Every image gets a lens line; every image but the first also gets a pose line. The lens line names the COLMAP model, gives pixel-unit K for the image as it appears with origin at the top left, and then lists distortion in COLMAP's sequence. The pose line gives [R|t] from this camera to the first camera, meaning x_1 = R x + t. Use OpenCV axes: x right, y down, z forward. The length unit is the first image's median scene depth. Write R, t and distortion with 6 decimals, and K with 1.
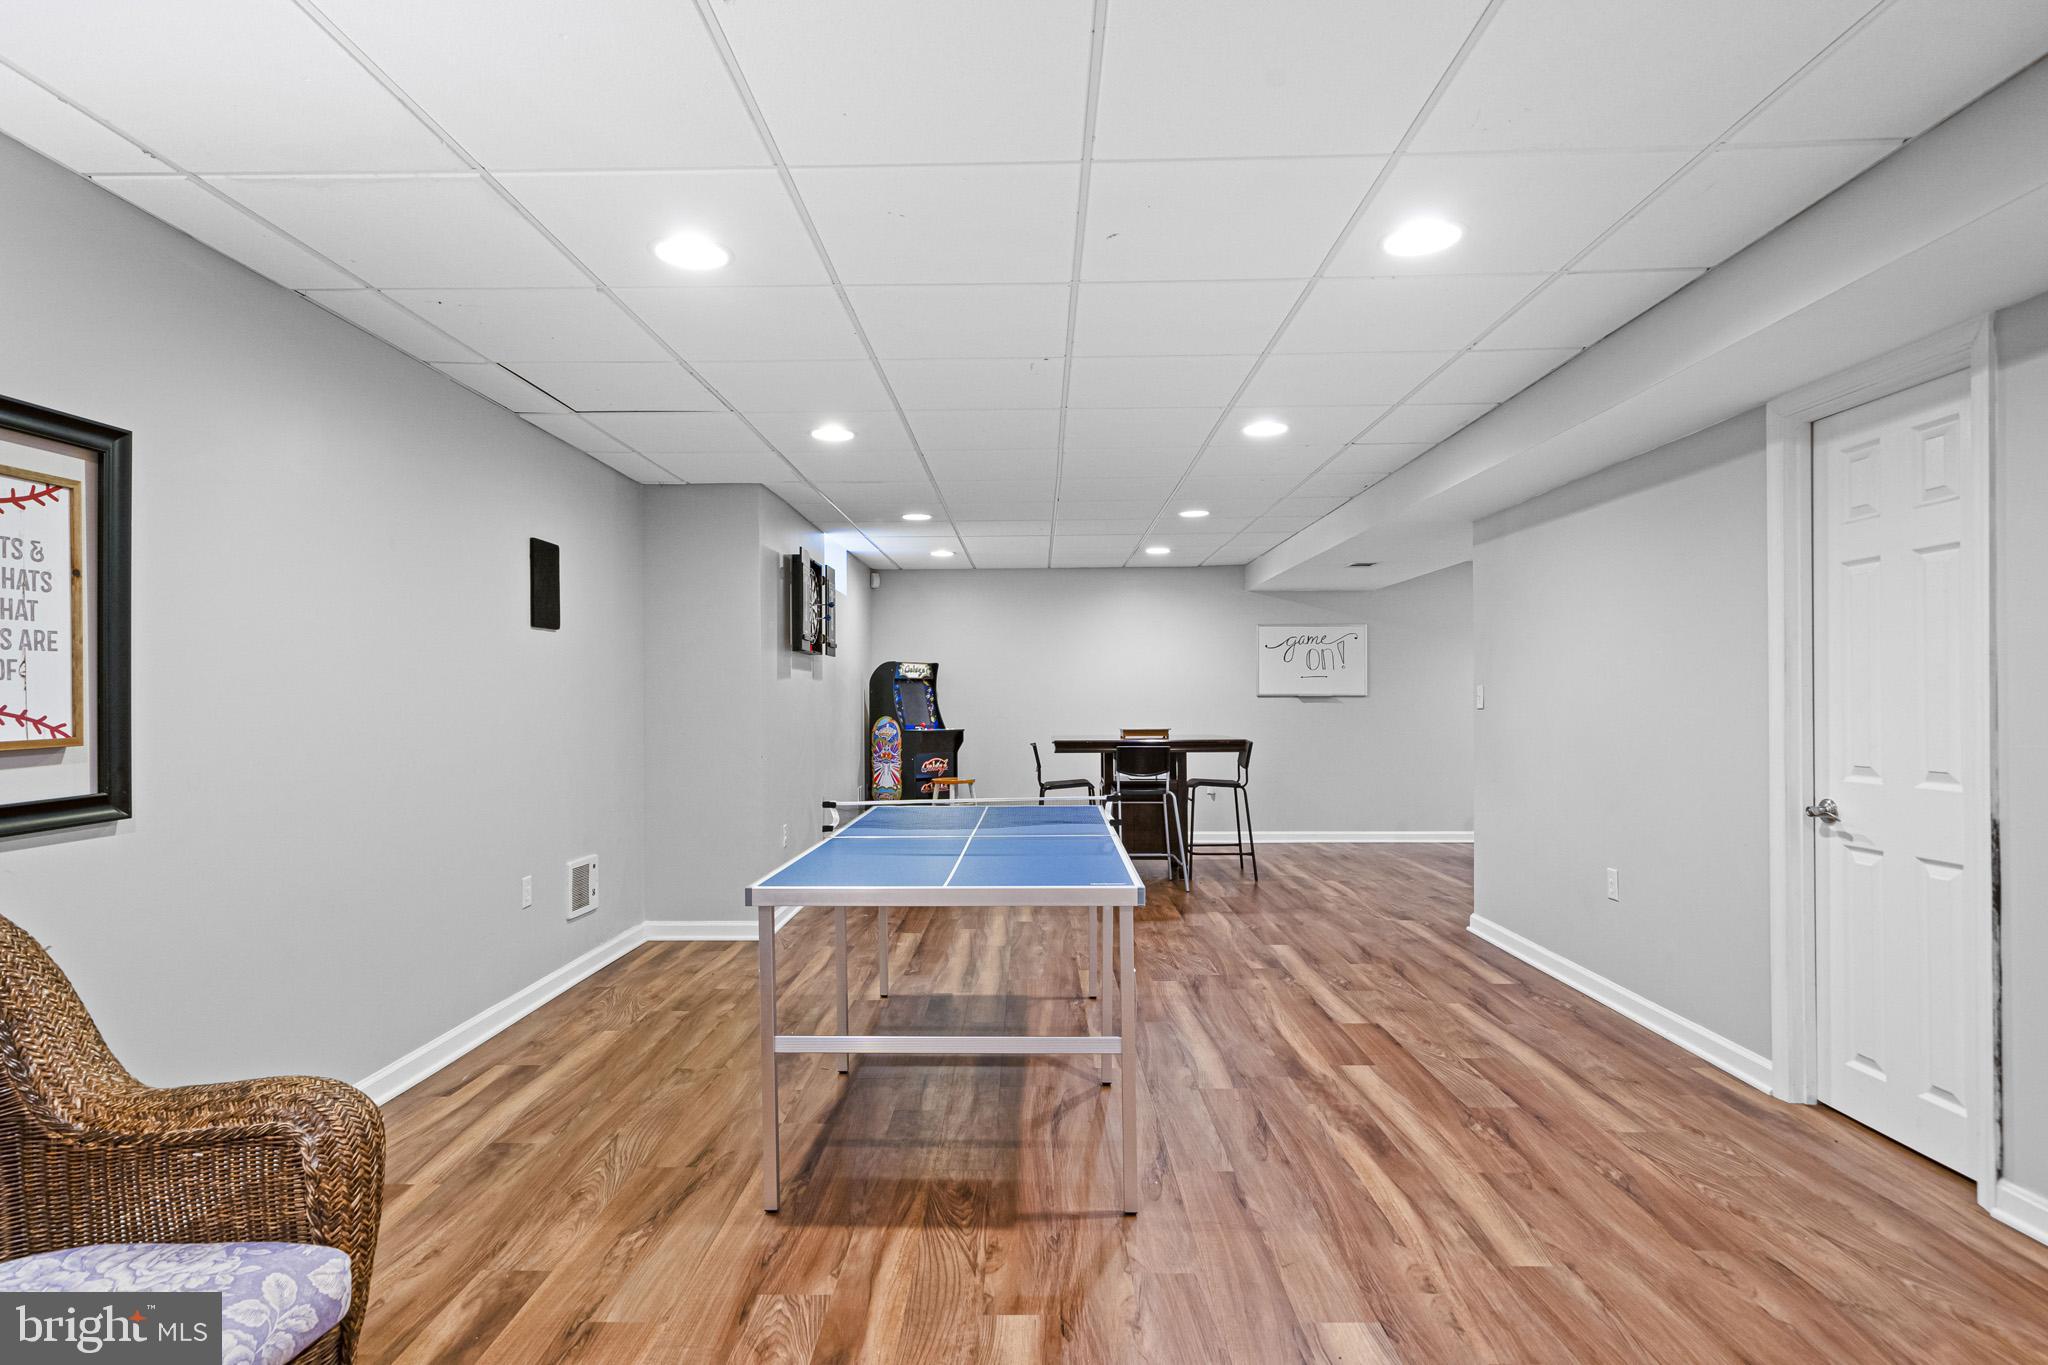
lens RADIAL K [[1067.3, 0, 1020.1], [0, 1067.3, 694.6], [0, 0, 1]] dist [0.002904, -0.000301]
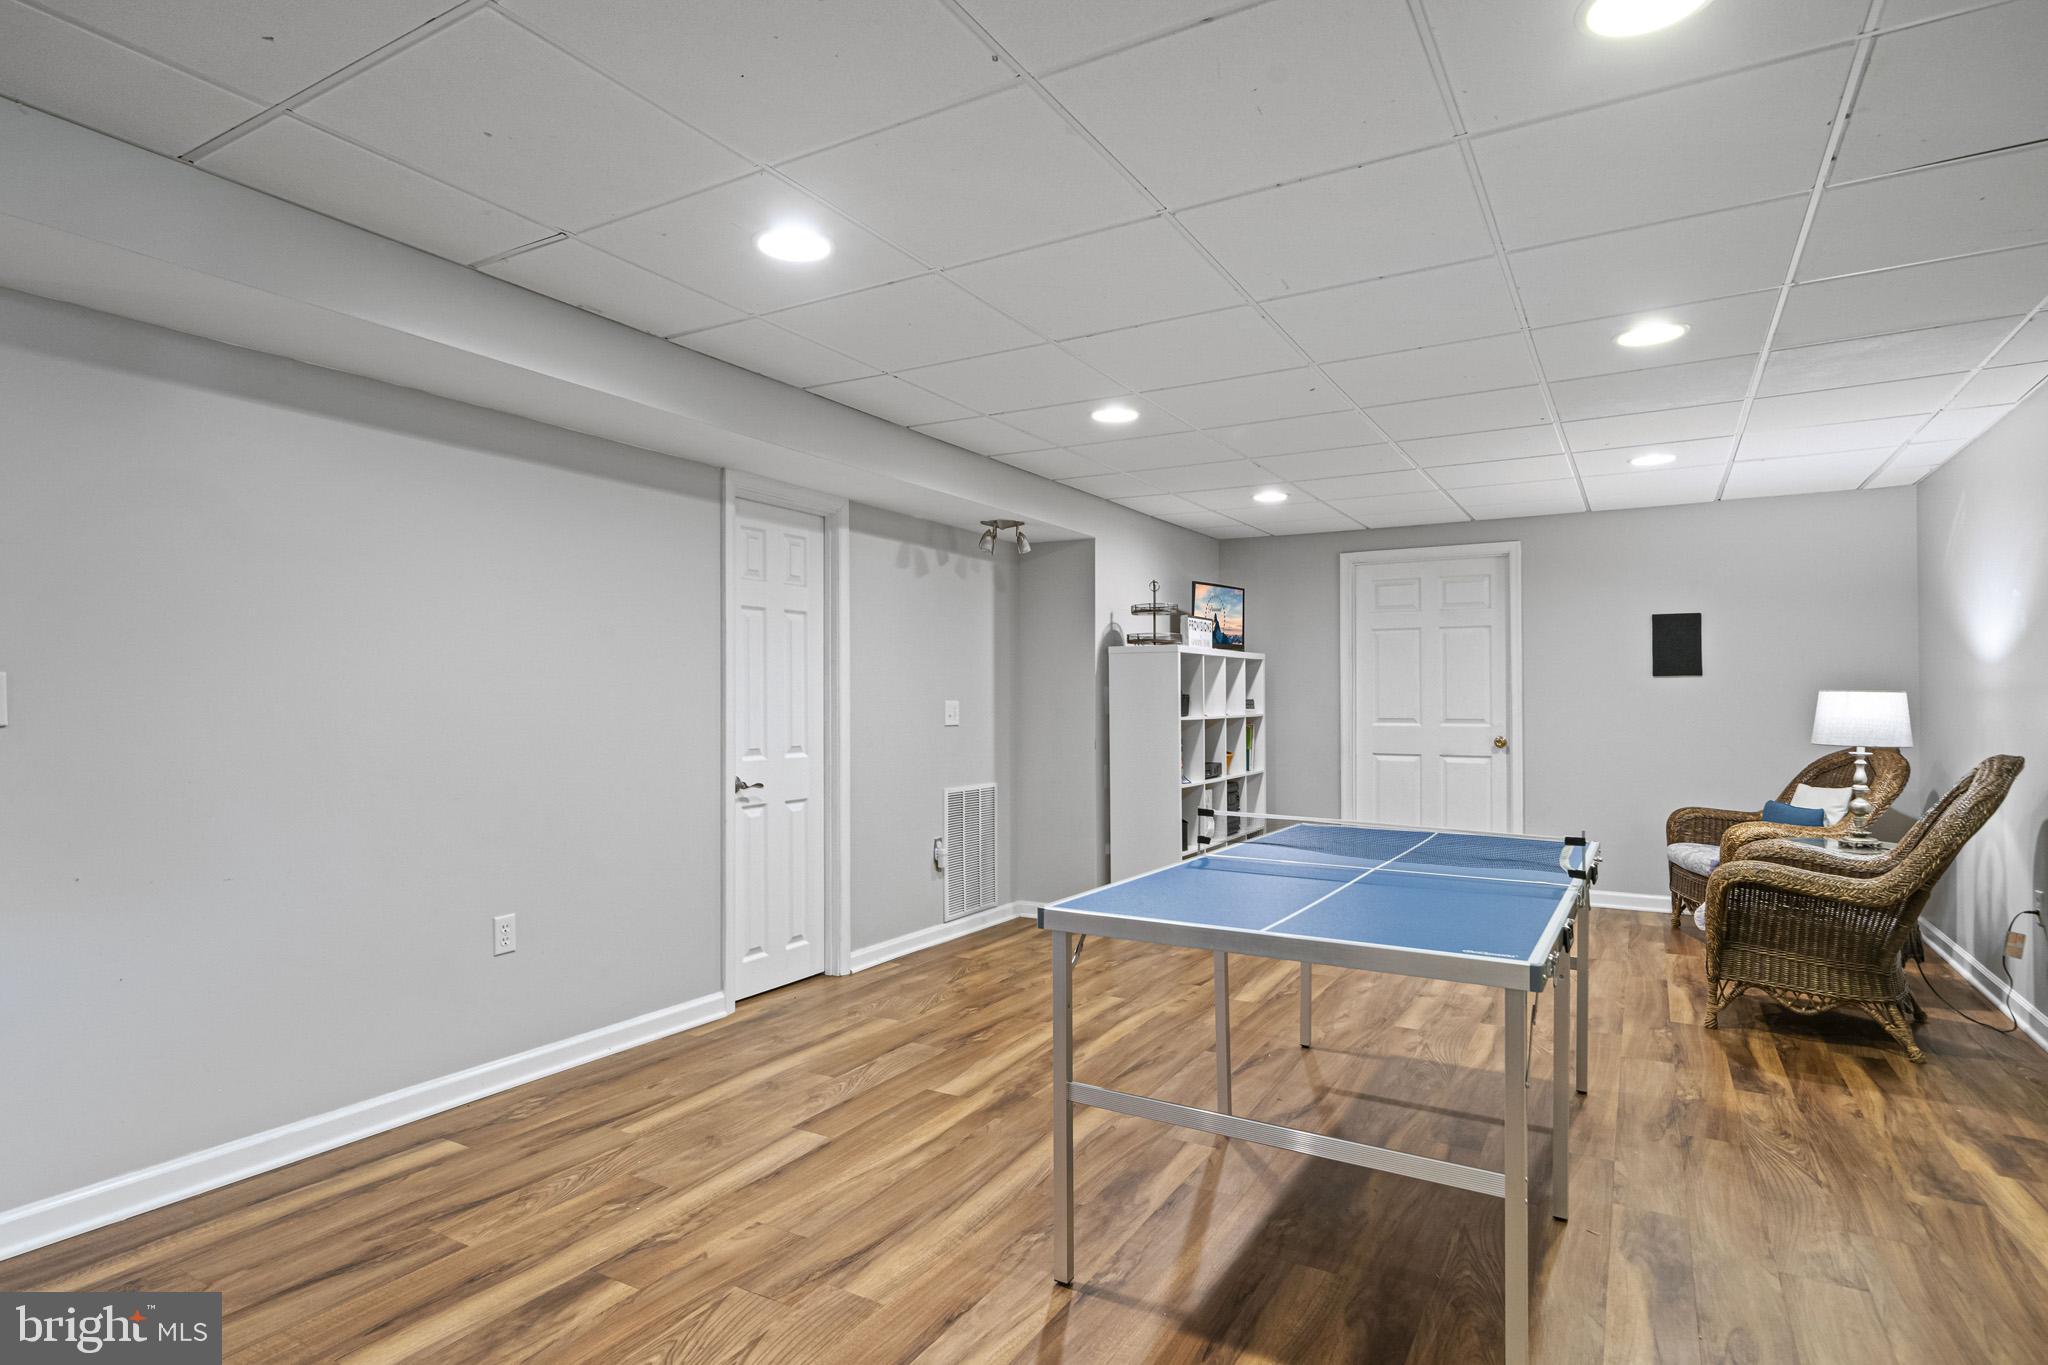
lens RADIAL K [[1067.3, 0, 1002.3], [0, 1067.3, 691.1], [0, 0, 1]] dist [0.002904, -0.000301]
pose [[-0.863055, 0.010571, 0.505000, -0.243778], [0.002528, 0.999859, -0.016609, 0.013547], [-0.505104, -0.013058, -0.862960, 2.124664]]
